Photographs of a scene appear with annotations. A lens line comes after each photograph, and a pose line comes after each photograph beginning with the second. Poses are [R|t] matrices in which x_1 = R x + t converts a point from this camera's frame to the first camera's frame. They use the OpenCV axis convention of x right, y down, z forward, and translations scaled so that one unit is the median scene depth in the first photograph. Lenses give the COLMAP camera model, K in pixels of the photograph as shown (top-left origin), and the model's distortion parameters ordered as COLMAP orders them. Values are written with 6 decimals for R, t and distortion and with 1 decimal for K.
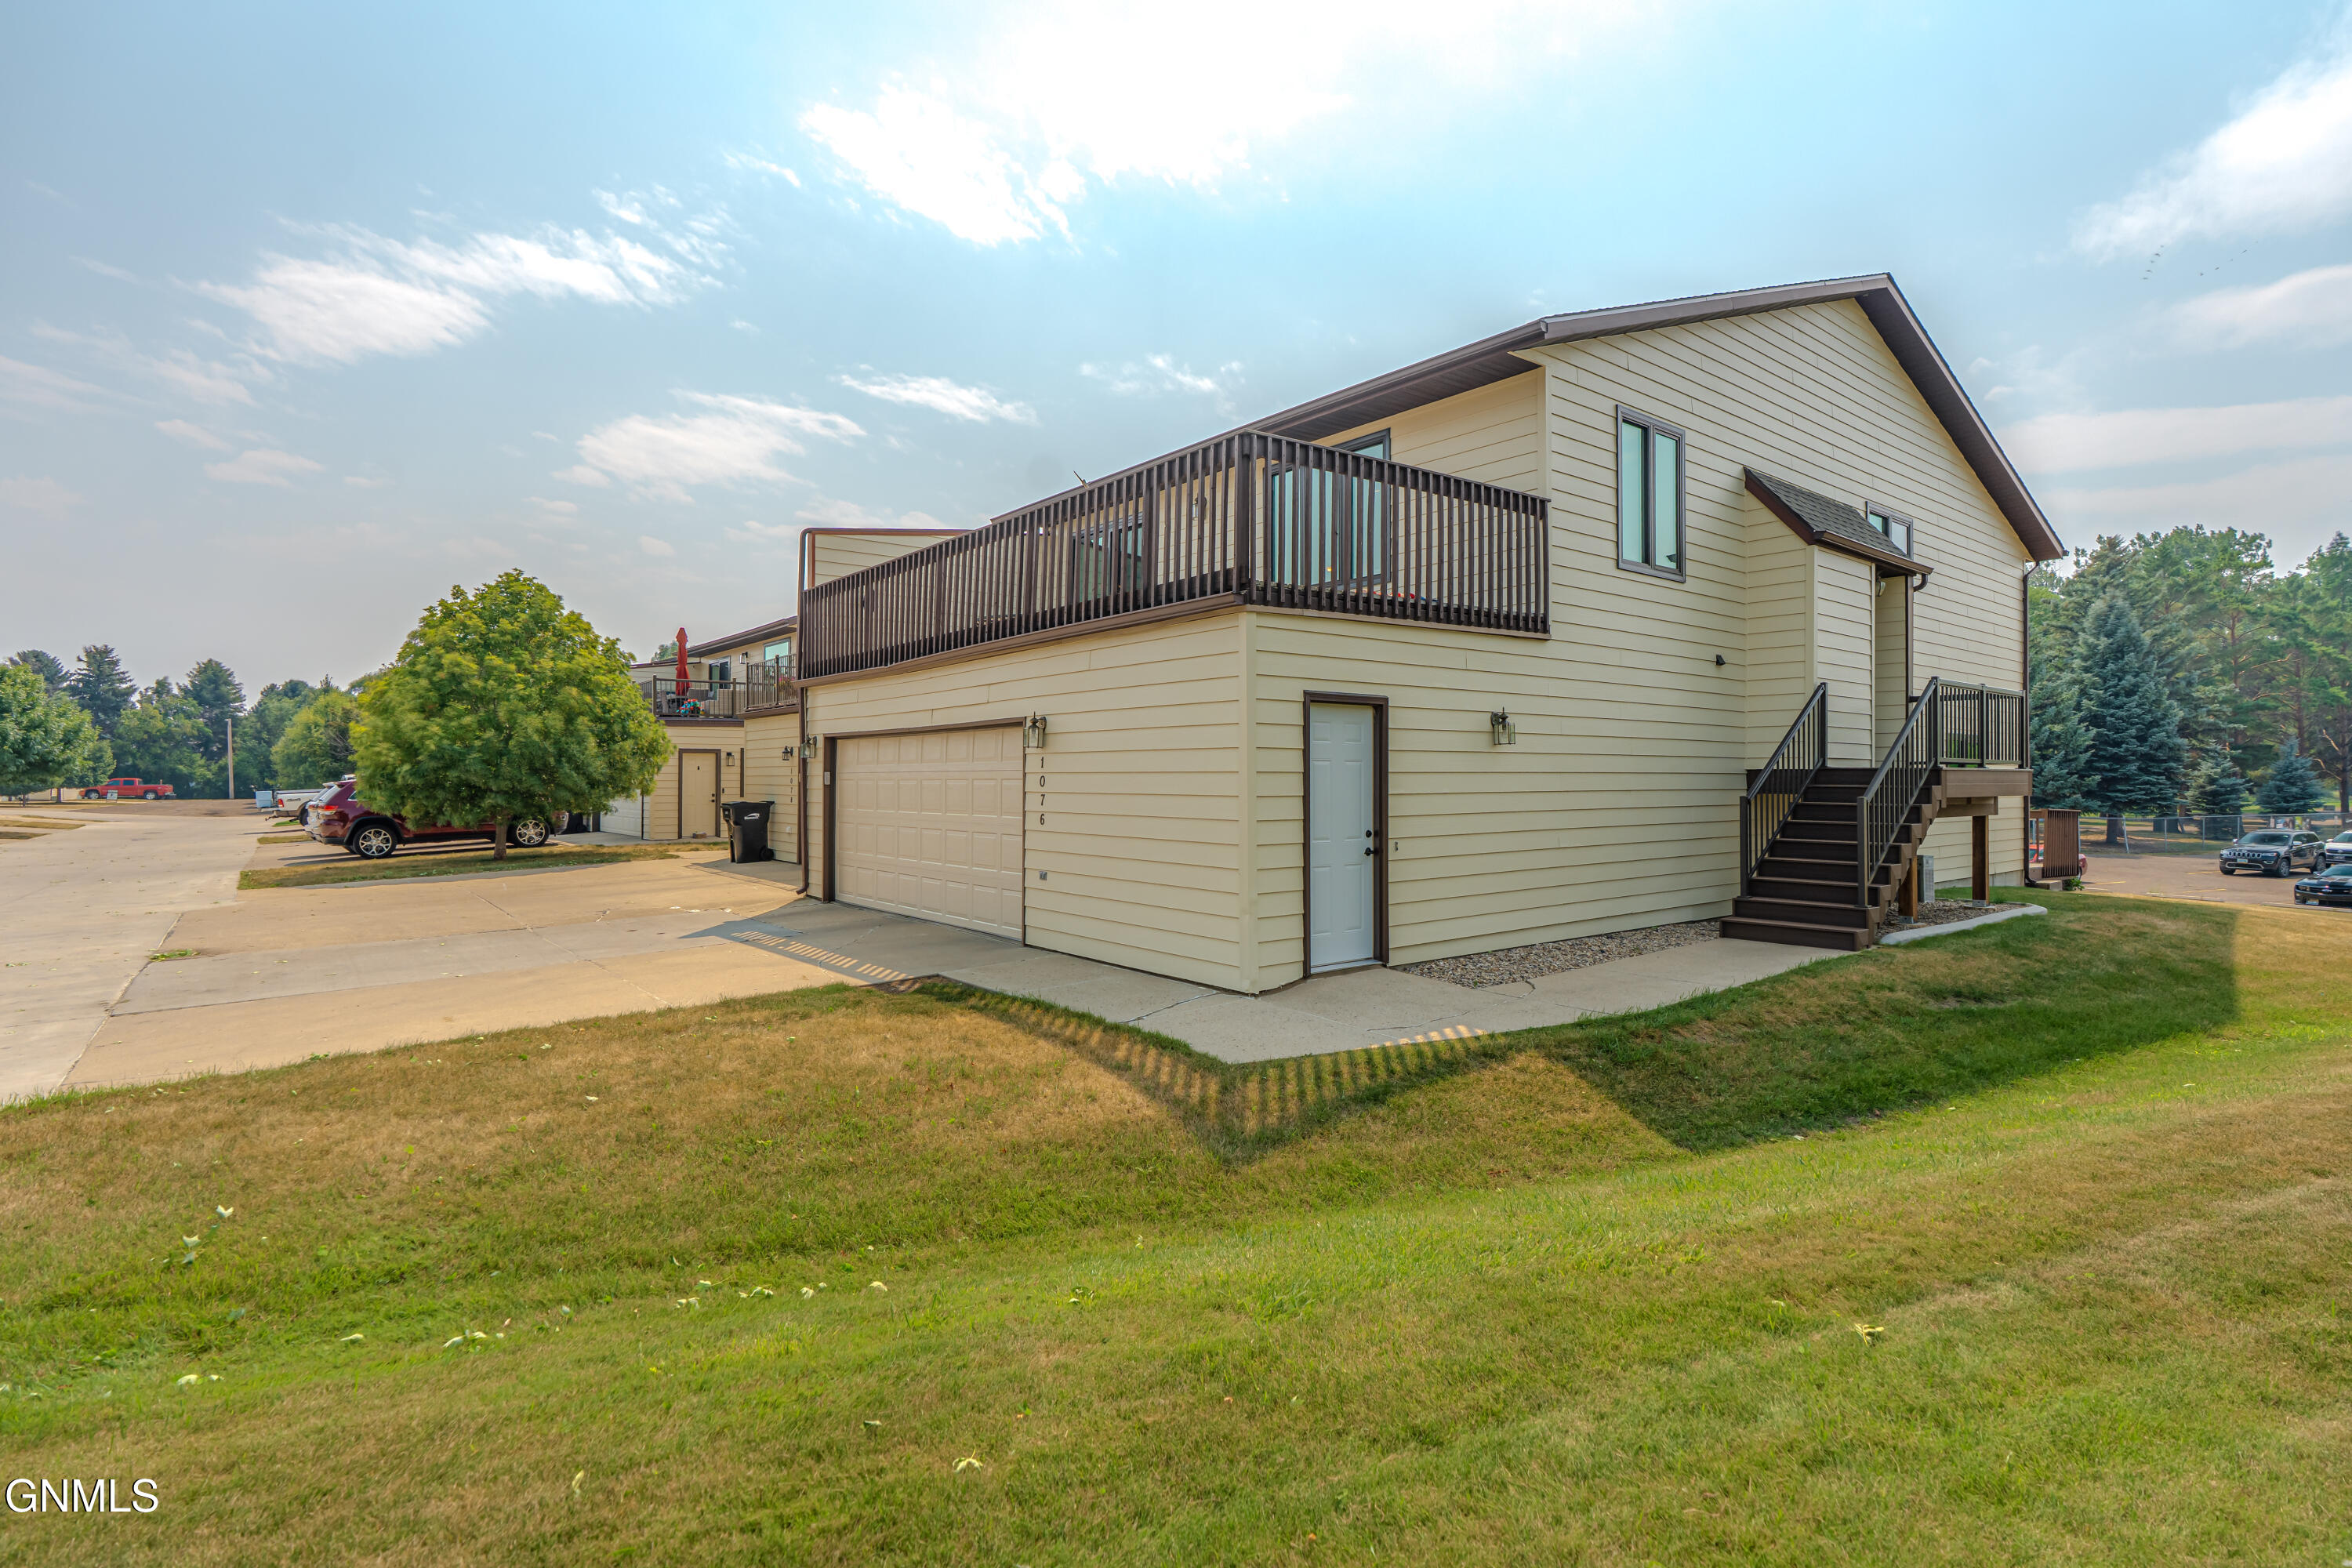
lens RADIAL K [[1149.4, 0, 1149.8], [0, 1149.4, 791.5], [0, 0, 1]] dist [-0.000482, -0.000730]
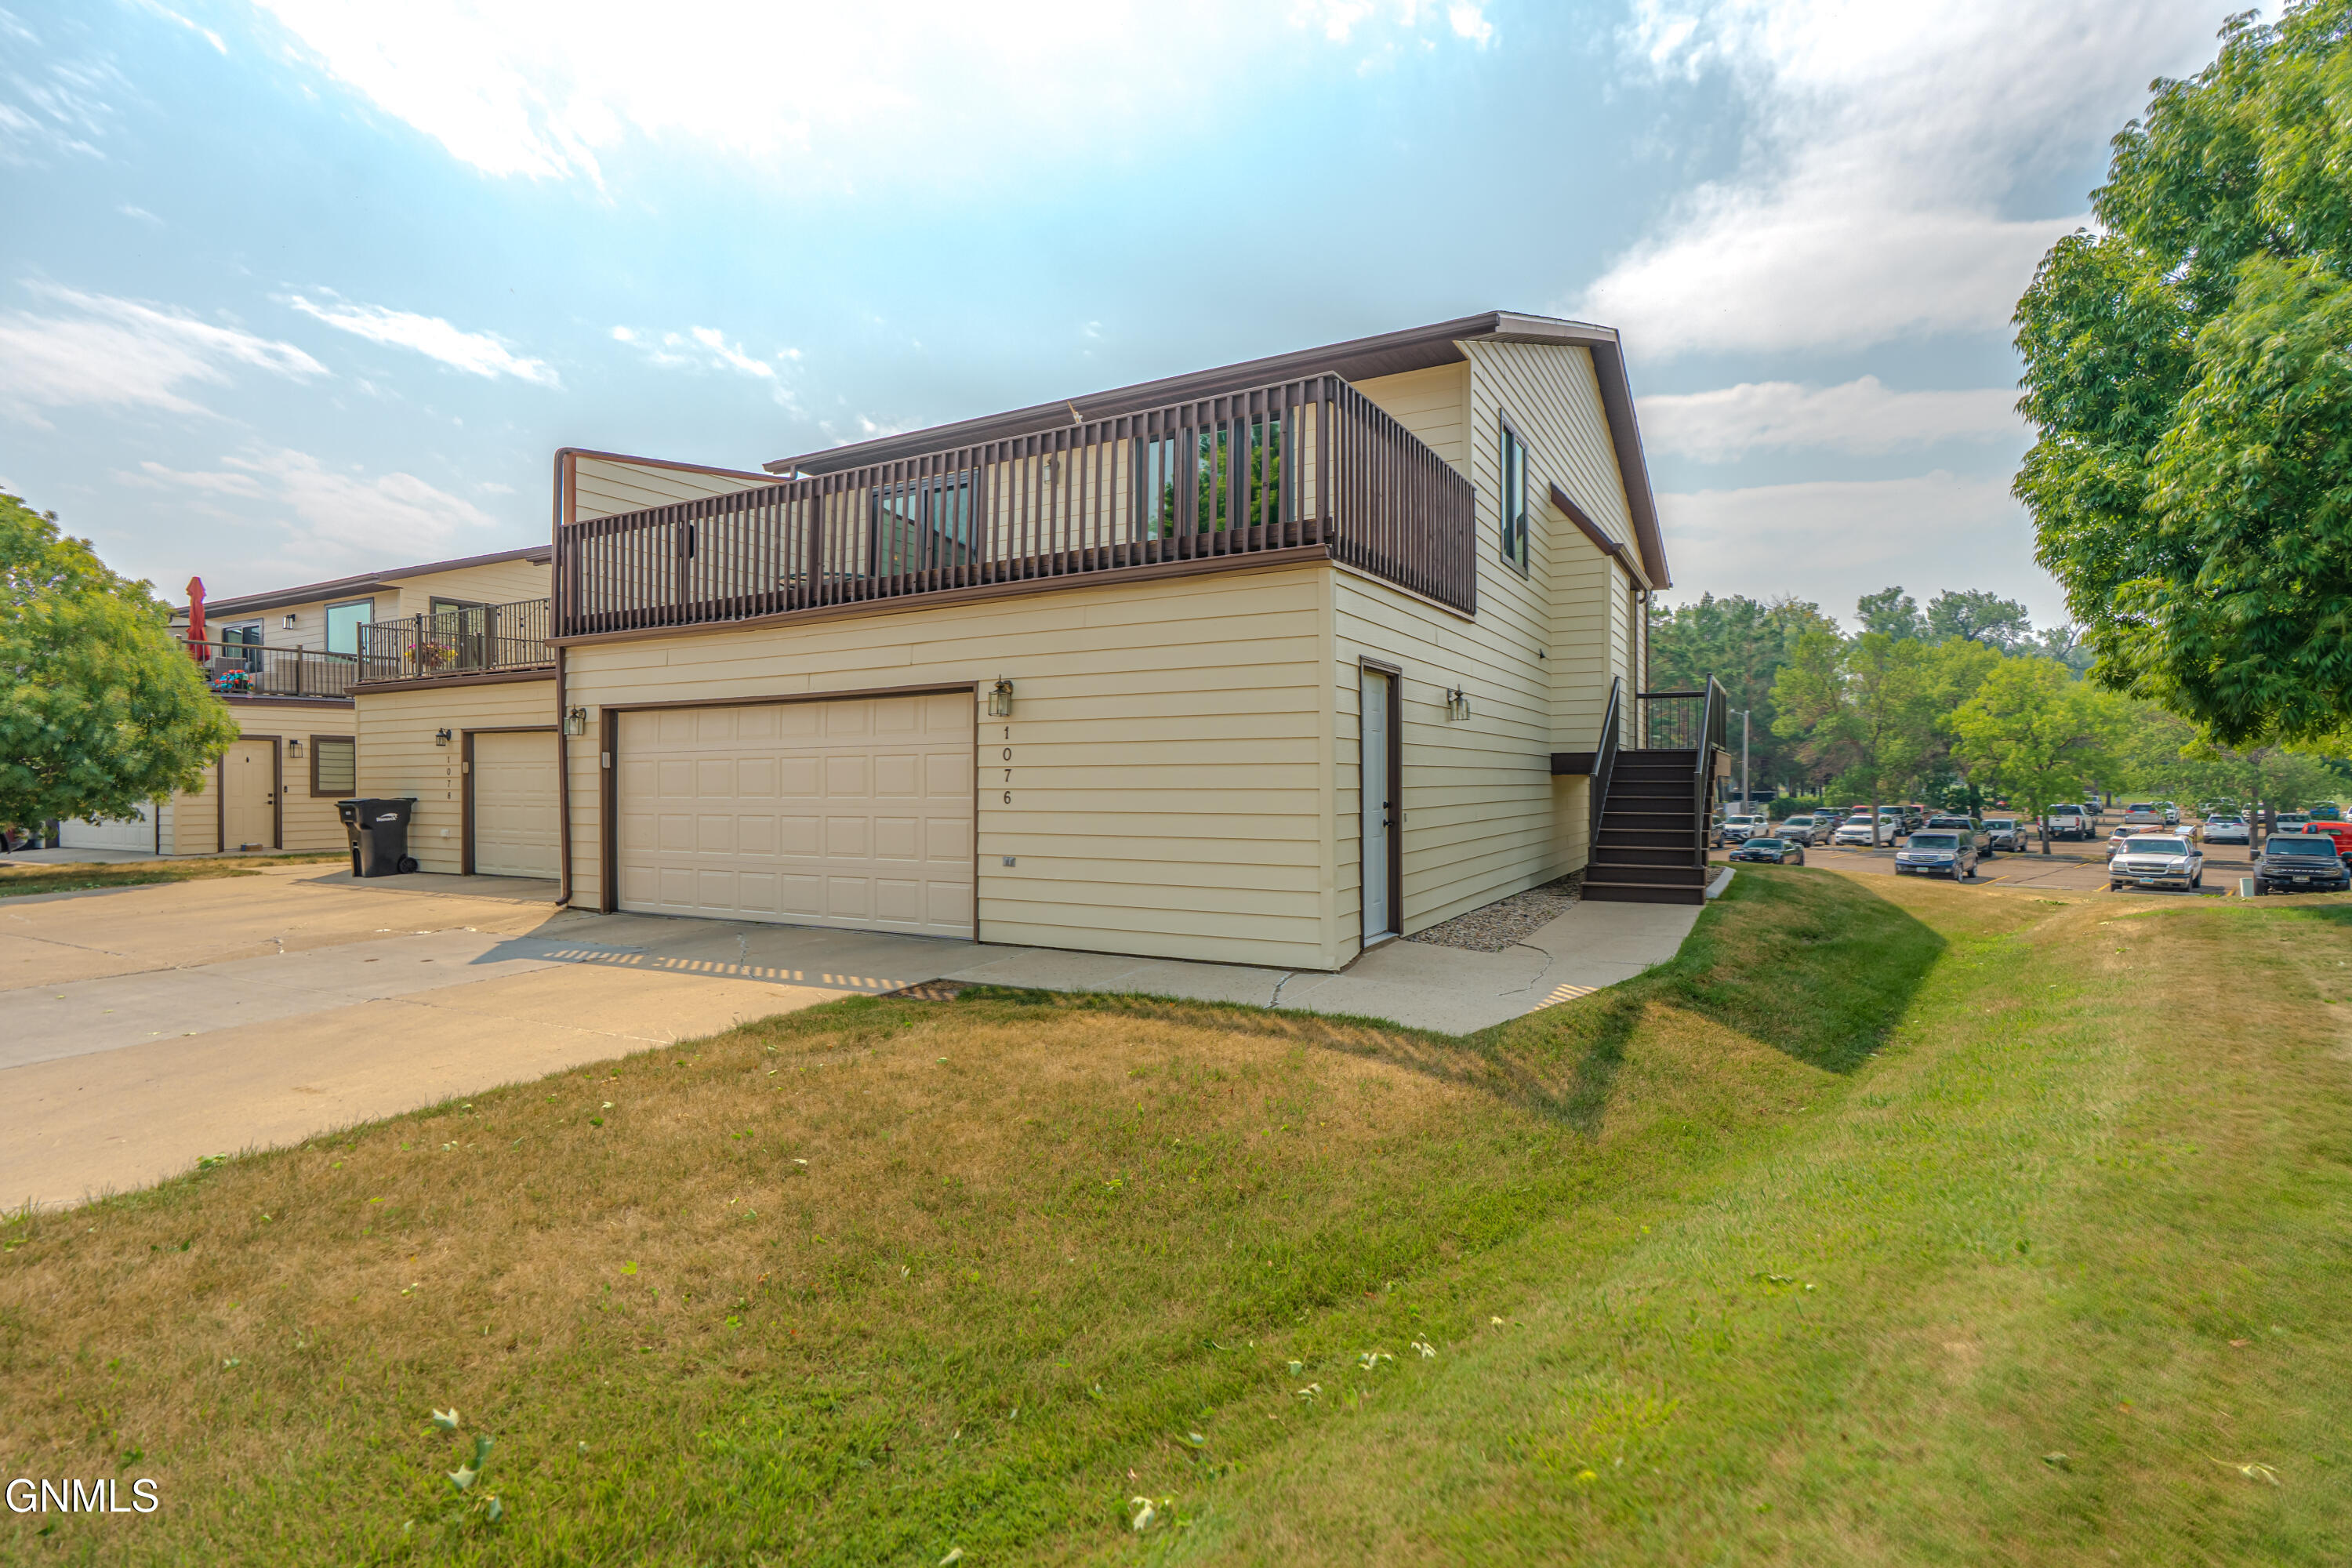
lens RADIAL K [[1141.7, 0, 1176.1], [0, 1141.7, 793.5], [0, 0, 1]] dist [-0.003209, -0.000150]
pose [[0.919562, -0.007901, 0.392865, -0.176720], [0.009343, 0.999955, -0.001757, 0.013444], [-0.392834, 0.005286, 0.919594, 0.081677]]
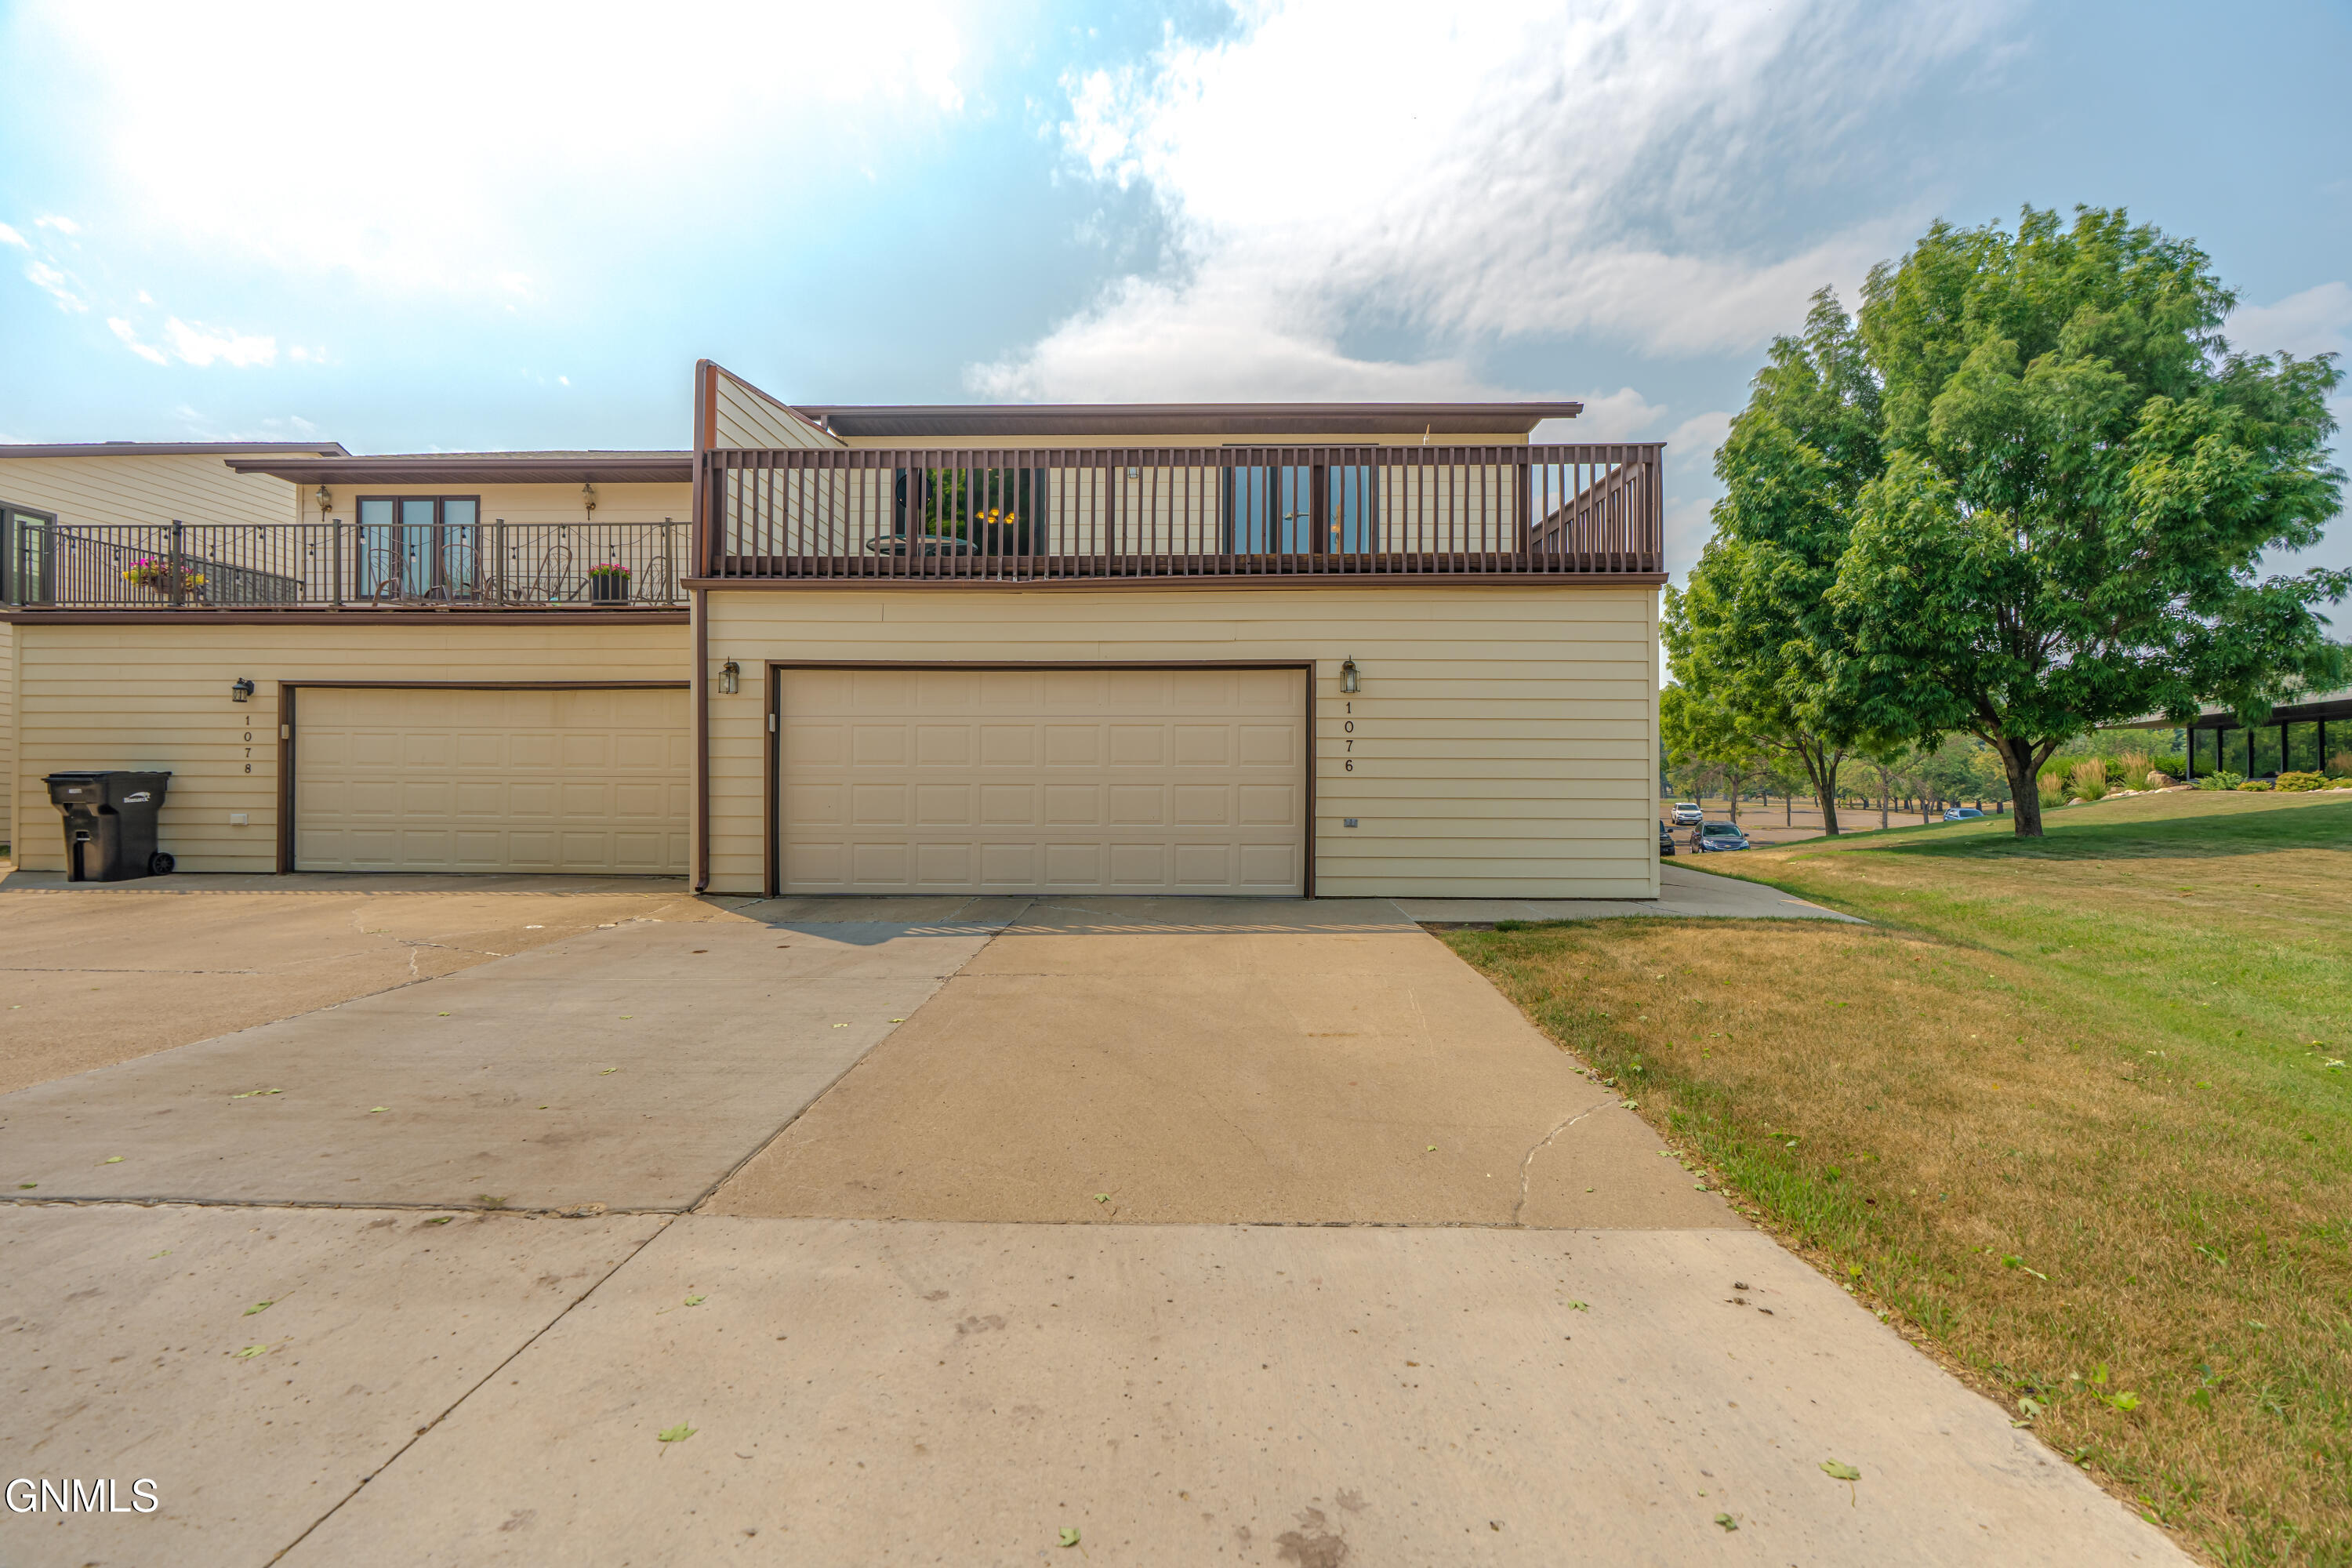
lens RADIAL K [[1089.3, 0, 1175.4], [0, 1089.3, 775.1], [0, 0, 1]] dist [-0.013686, 0.005886]
pose [[0.617169, 0.008802, 0.786781, -0.508856], [0.006942, 0.999838, -0.016630, 0.026116], [-0.786800, 0.015725, 0.617008, 0.302544]]
